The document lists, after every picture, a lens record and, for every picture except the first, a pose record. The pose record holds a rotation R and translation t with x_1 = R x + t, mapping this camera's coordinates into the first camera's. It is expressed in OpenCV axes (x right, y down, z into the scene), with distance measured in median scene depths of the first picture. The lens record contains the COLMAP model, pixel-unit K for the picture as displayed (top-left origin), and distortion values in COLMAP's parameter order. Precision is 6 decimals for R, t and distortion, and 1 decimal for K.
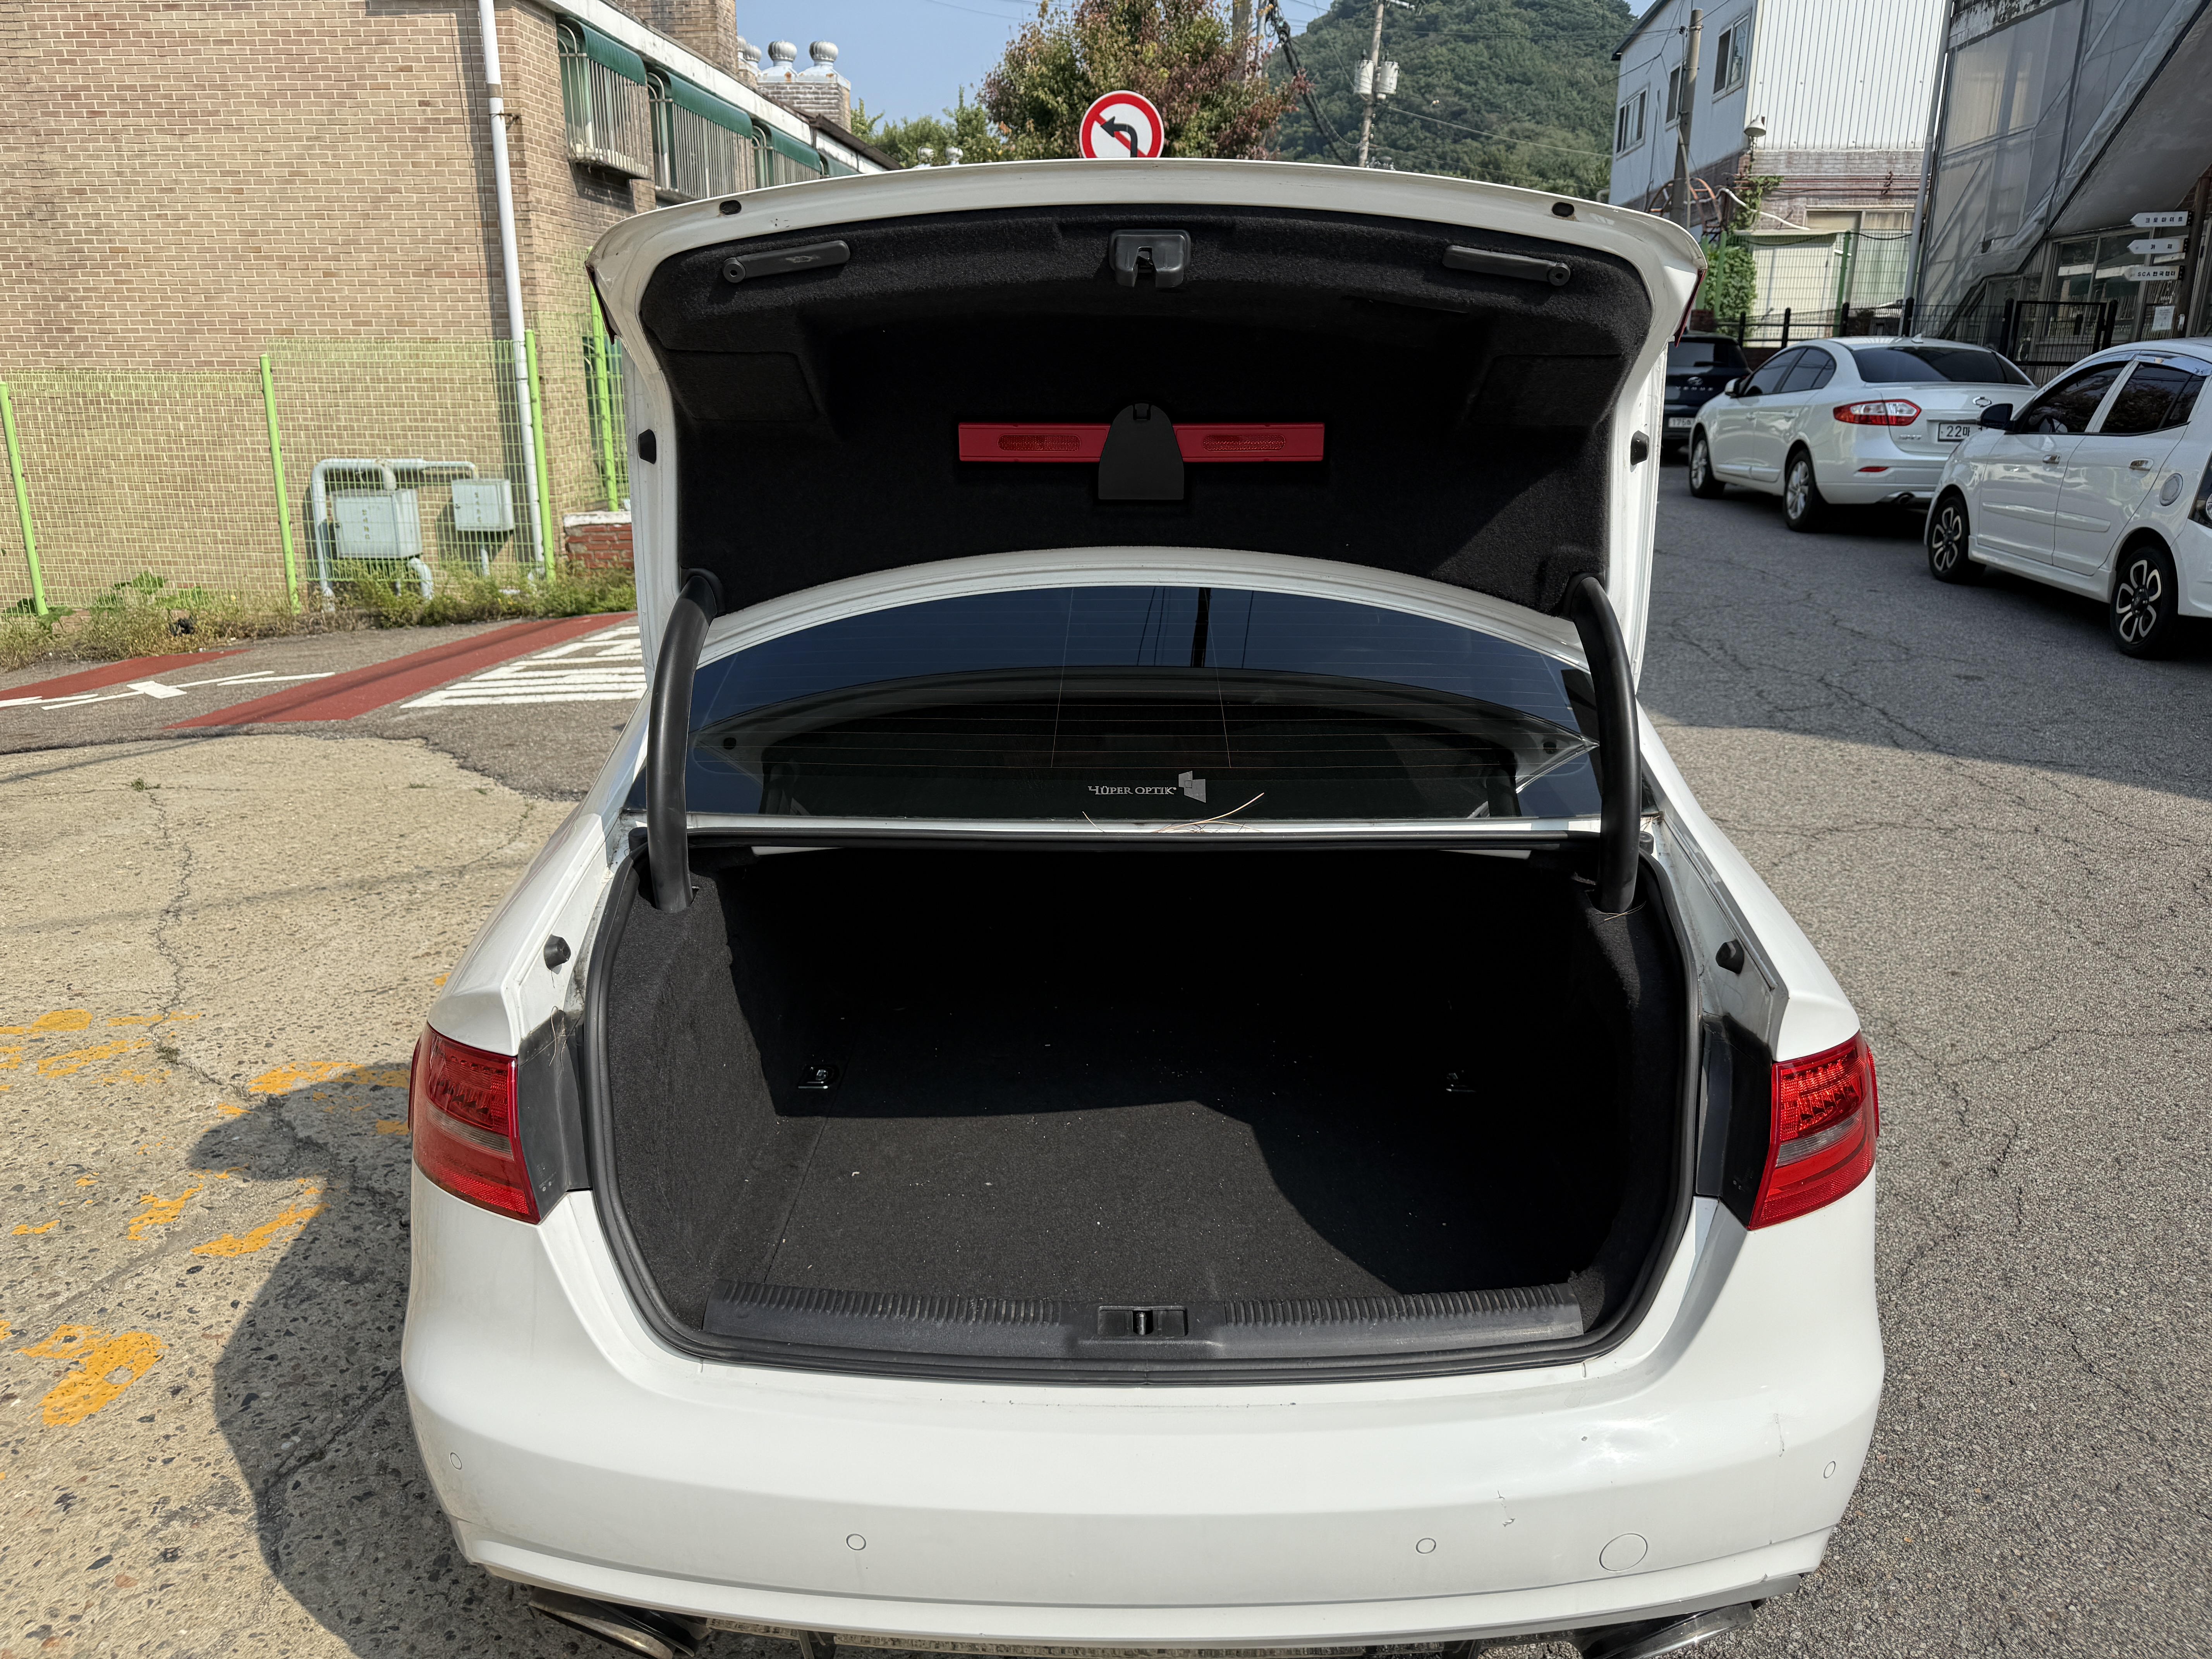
lens RADIAL K [[1570.7, 0, 1106.0], [0, 1570.7, 829.5], [0, 0, 1]] dist [-0.002372, -0.002729]
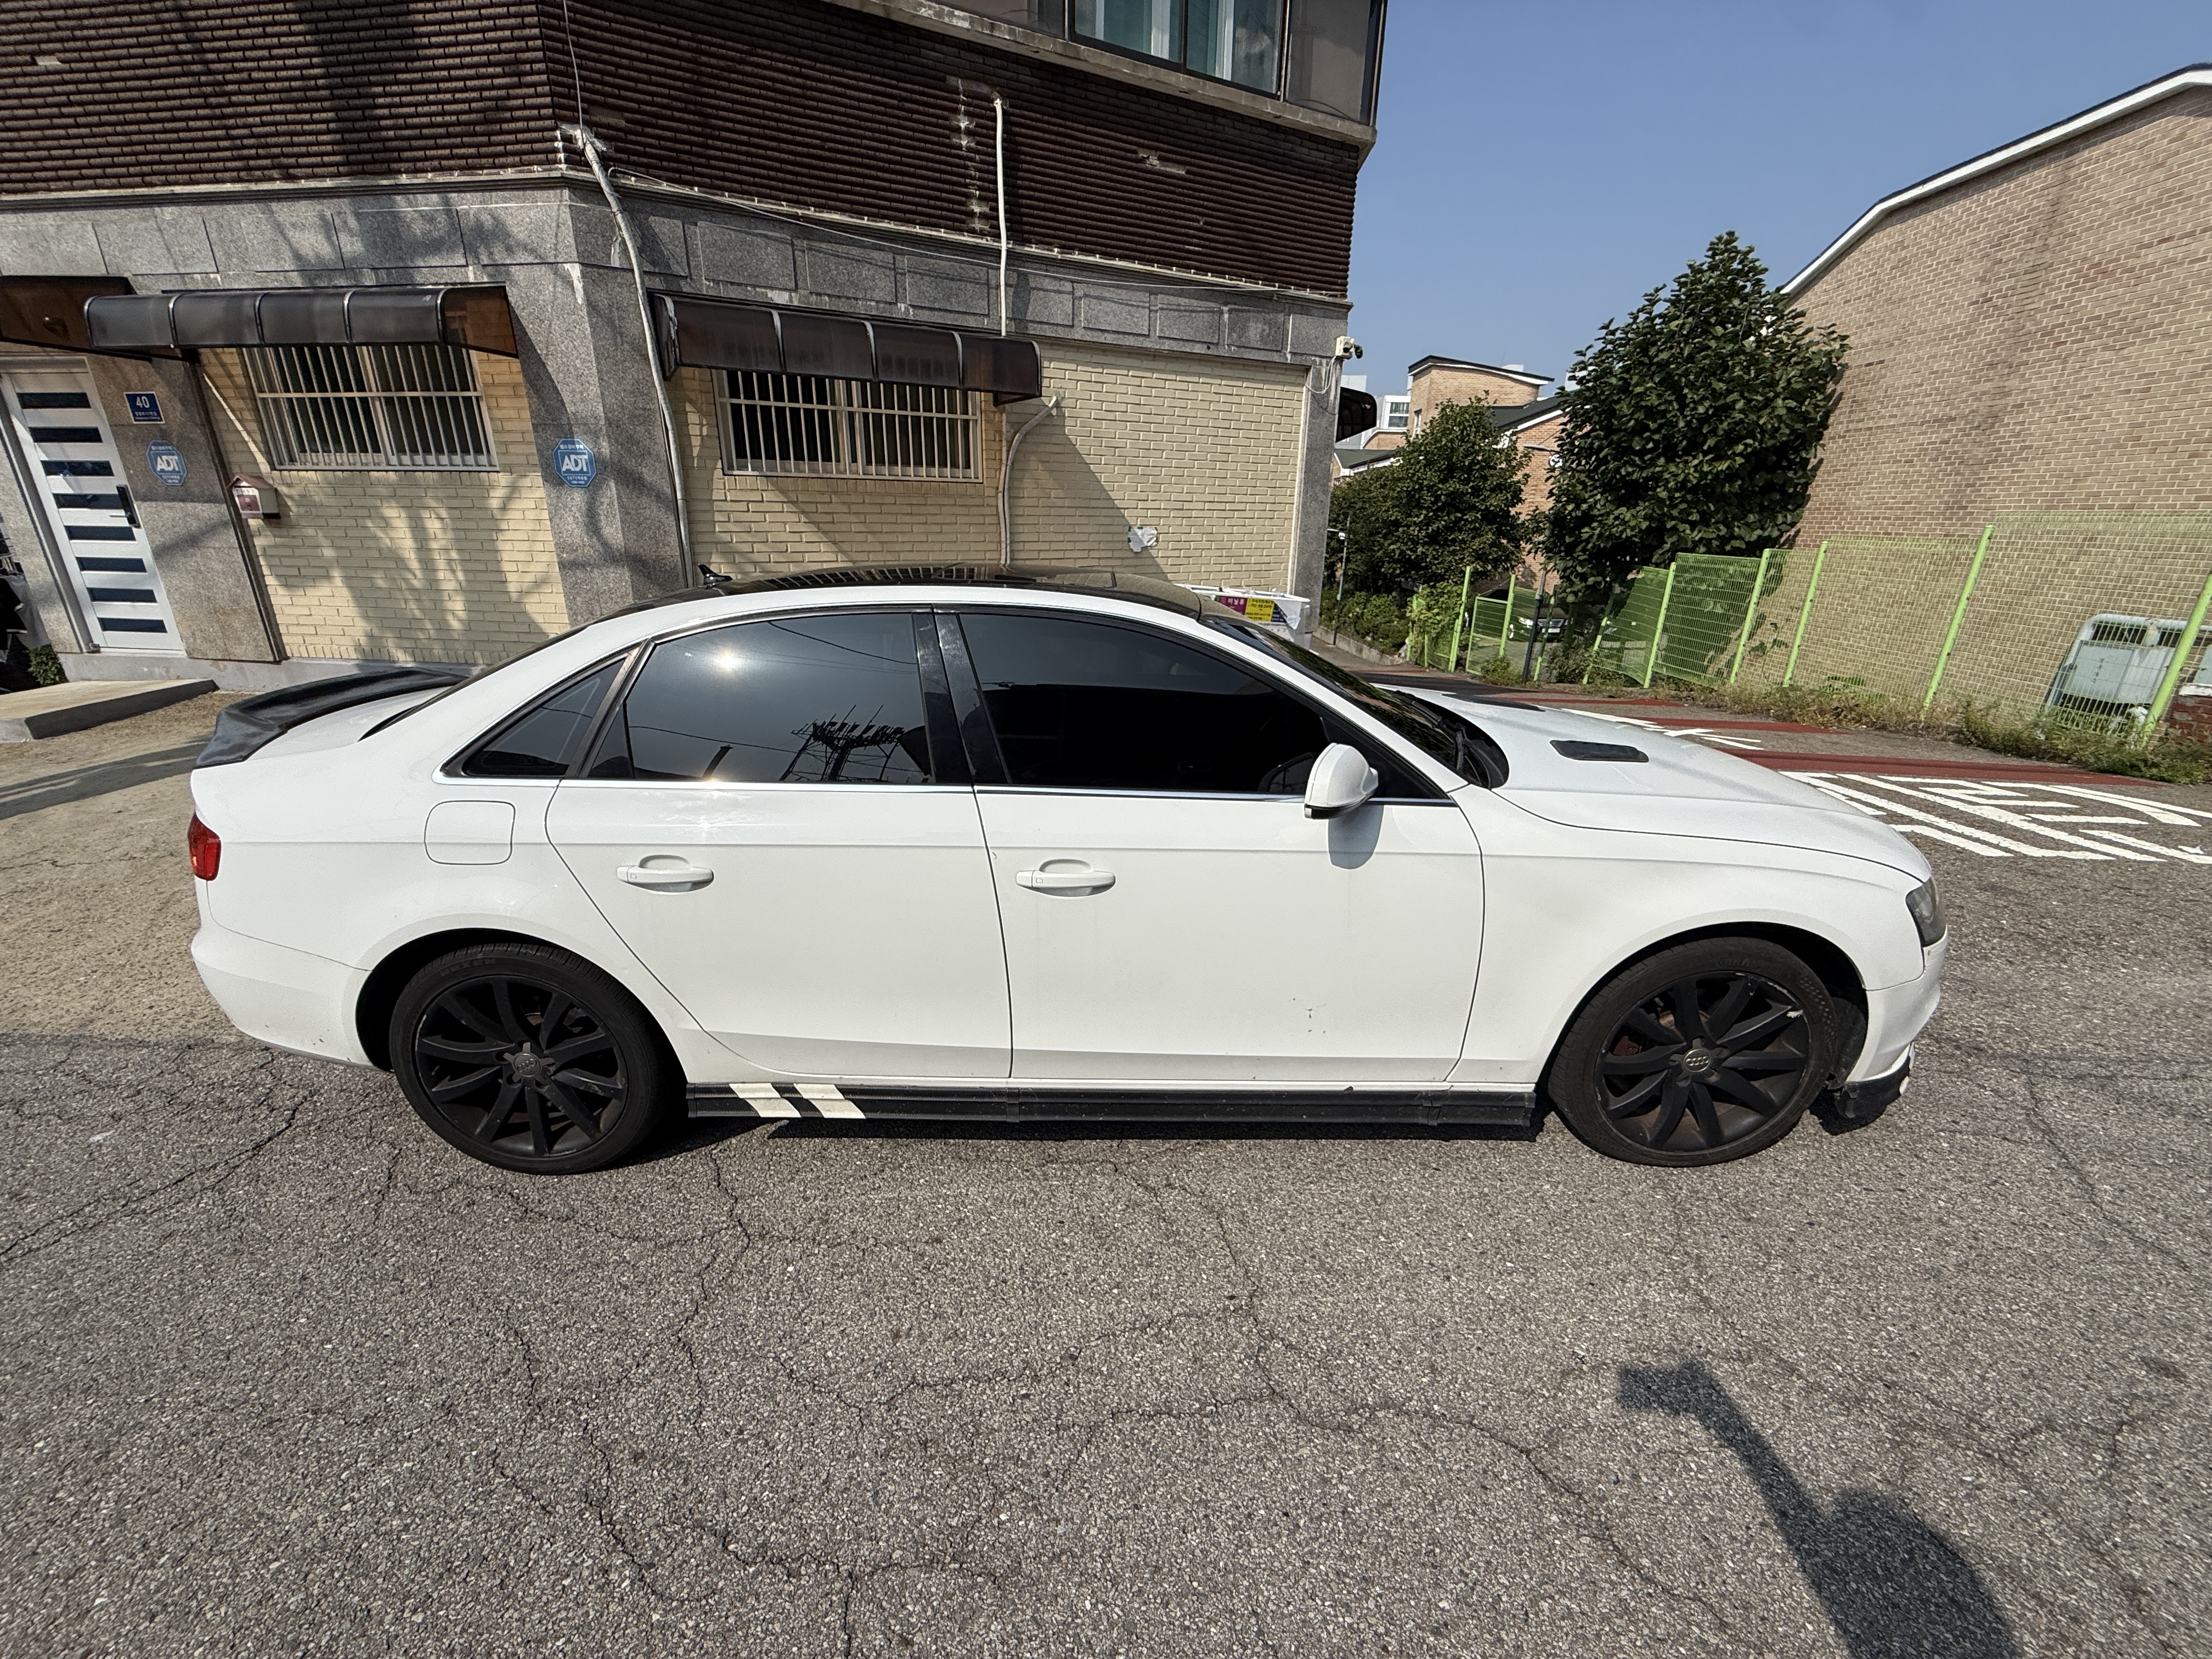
lens RADIAL K [[880.8, 0, 1106.0], [0, 880.8, 829.5], [0, 0, 1]] dist [0.000467, 0.000094]
pose [[0.008864, 0.331037, -0.943576, 0.197898], [-0.293572, 0.902893, 0.314006, -0.075469], [0.955896, 0.274224, 0.105186, 0.245851]]
